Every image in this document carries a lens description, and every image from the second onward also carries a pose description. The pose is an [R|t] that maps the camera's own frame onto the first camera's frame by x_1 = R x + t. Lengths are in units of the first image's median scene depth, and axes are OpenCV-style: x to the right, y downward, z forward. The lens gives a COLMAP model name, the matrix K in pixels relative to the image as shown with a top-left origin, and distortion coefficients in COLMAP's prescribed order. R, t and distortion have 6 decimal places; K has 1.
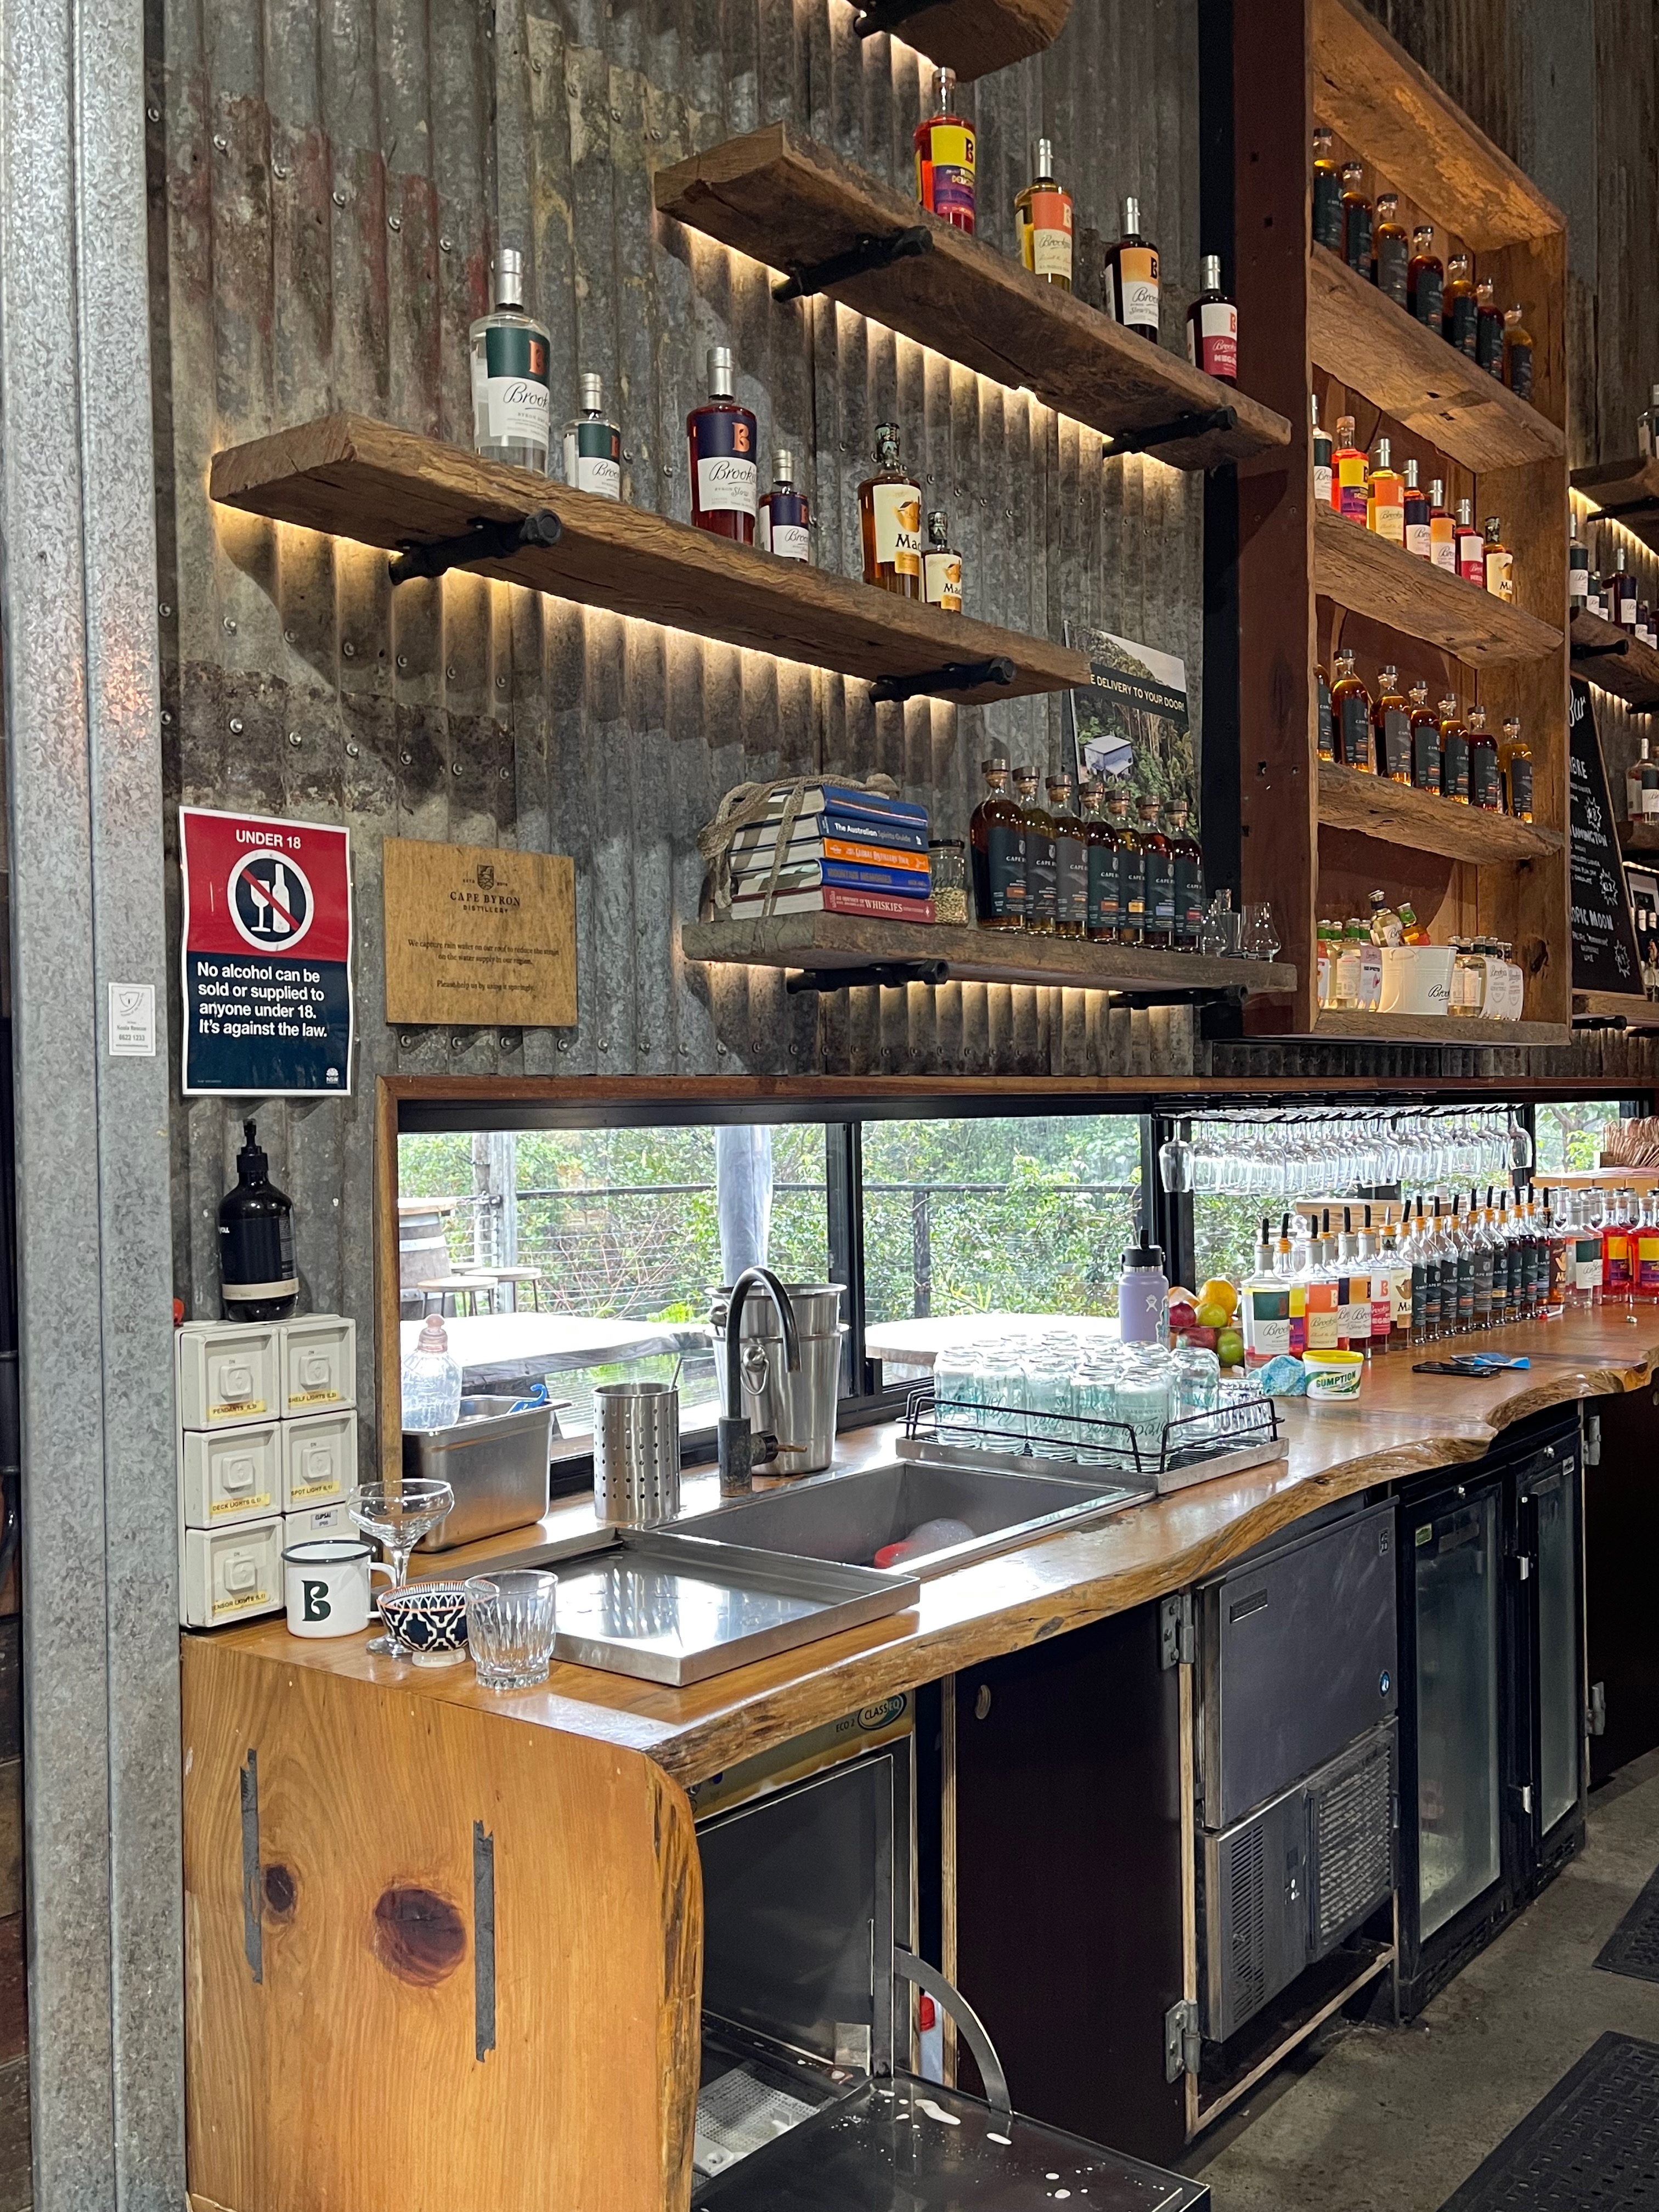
lens RADIAL K [[2077.5, 0, 829.5], [0, 2077.5, 1106.0], [0, 0, 1]] dist [0.190224, -0.357565]
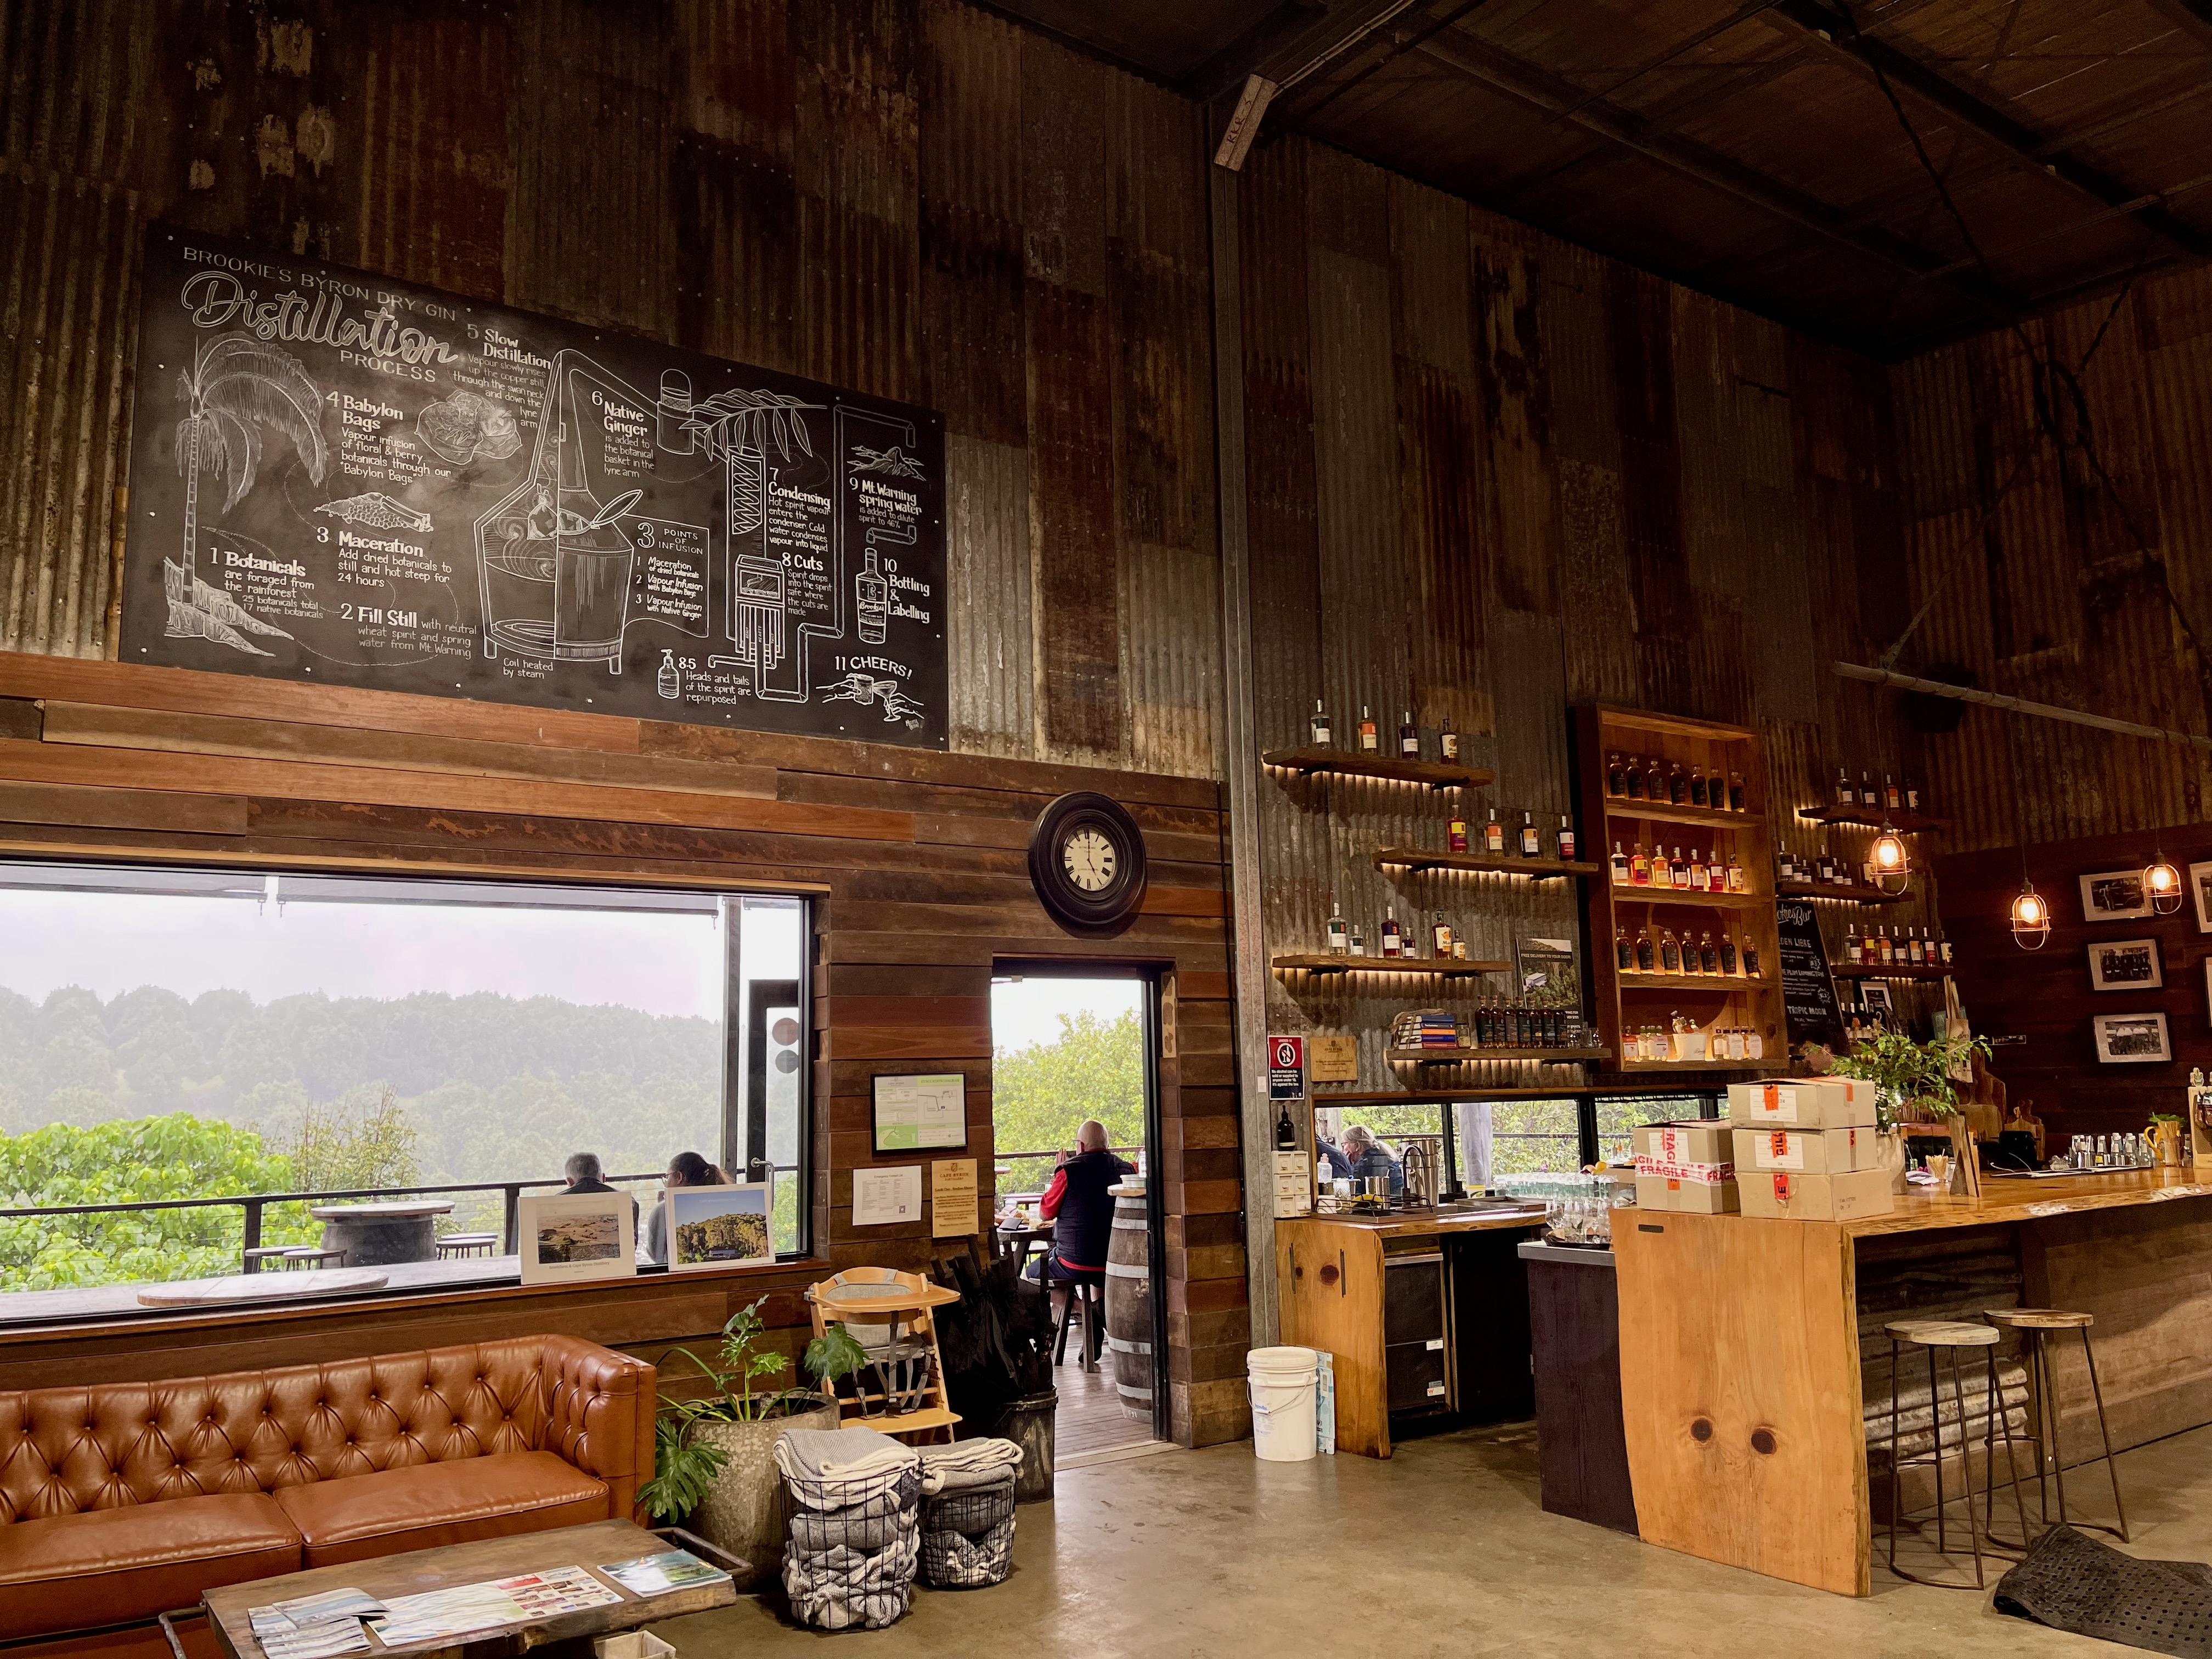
lens RADIAL K [[1729.2, 0, 1032.9], [0, 1729.2, 827.3], [0, 0, 1]] dist [-0.001643, -0.001691]
pose [[0.949025, -0.052783, -0.310751, 0.331406], [0.007077, 0.989199, -0.146409, -0.037096], [0.315122, 0.136747, 0.939148, -2.285601]]
